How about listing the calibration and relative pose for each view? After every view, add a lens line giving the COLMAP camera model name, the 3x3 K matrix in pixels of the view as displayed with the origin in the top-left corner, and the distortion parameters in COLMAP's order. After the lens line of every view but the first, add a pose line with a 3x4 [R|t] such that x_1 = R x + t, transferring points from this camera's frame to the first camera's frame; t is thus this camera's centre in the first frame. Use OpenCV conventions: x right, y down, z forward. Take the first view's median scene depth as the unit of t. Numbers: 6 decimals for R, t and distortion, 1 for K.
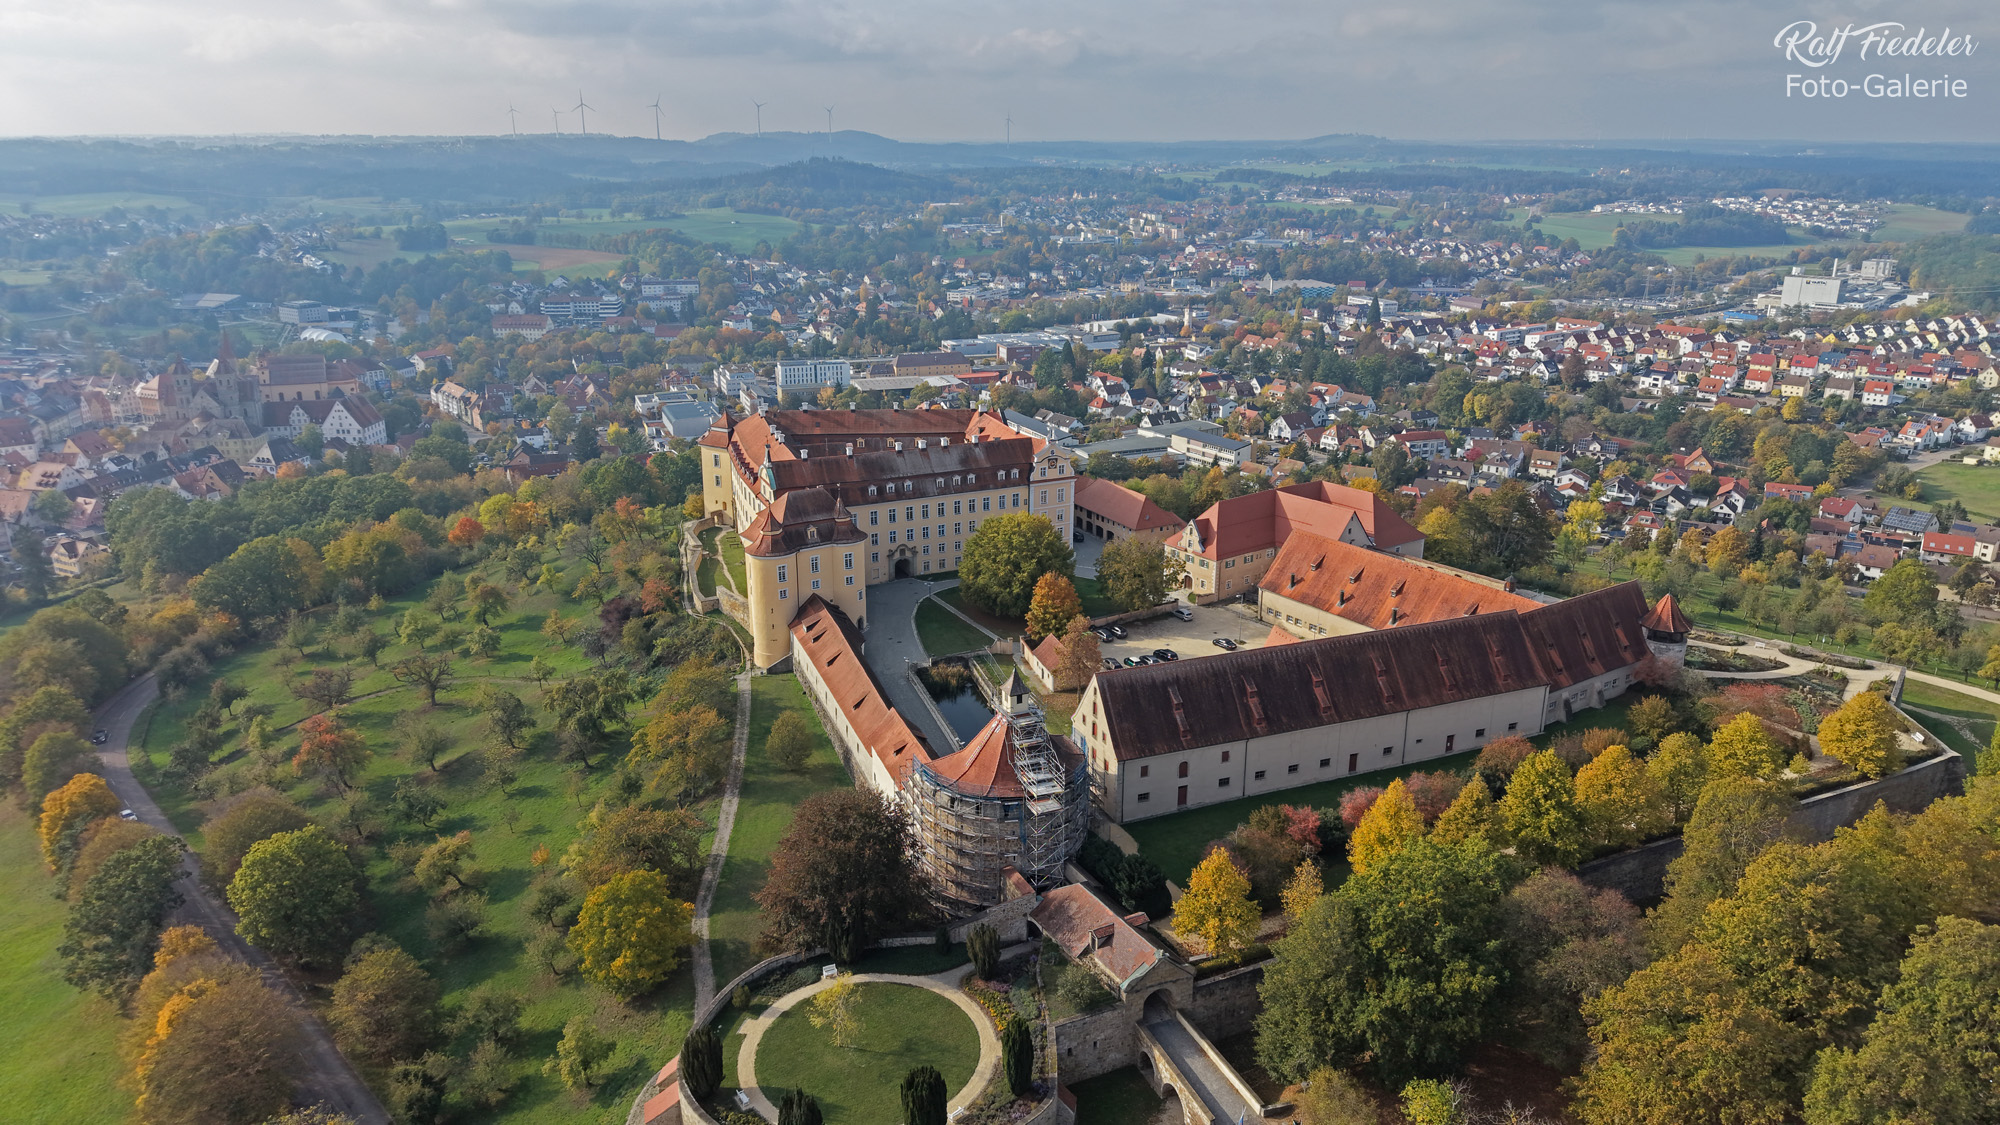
lens RADIAL K [[1307.3, 0, 994.6], [0, 1307.3, 575.3], [0, 0, 1]] dist [0.004455, -0.011438]
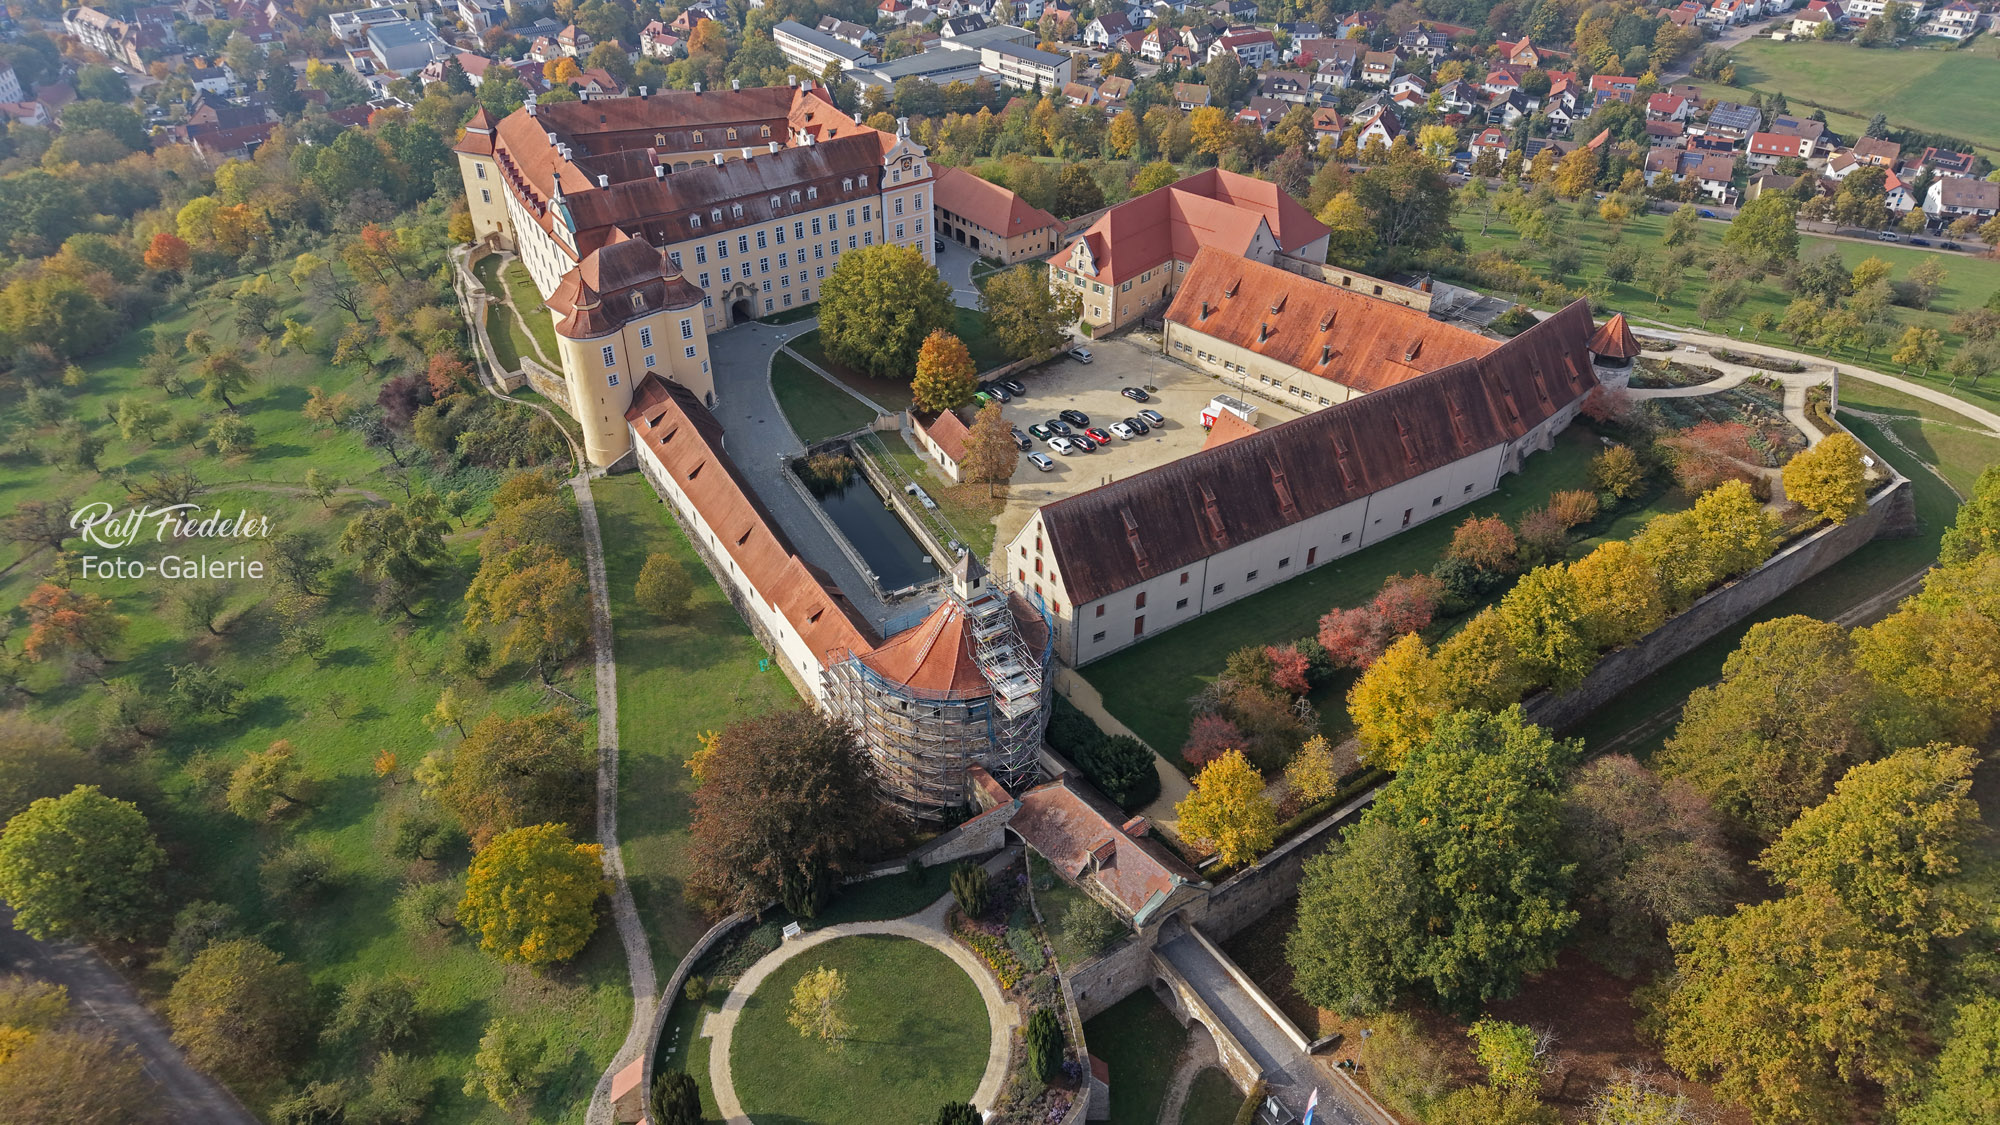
lens RADIAL K [[1307.3, 0, 994.6], [0, 1307.3, 575.3], [0, 0, 1]] dist [0.004455, -0.011438]
pose [[0.983835, -0.108771, 0.142259, -0.057301], [0.061042, 0.950519, 0.304610, -0.106890], [-0.168353, -0.291002, 0.941794, 0.150014]]
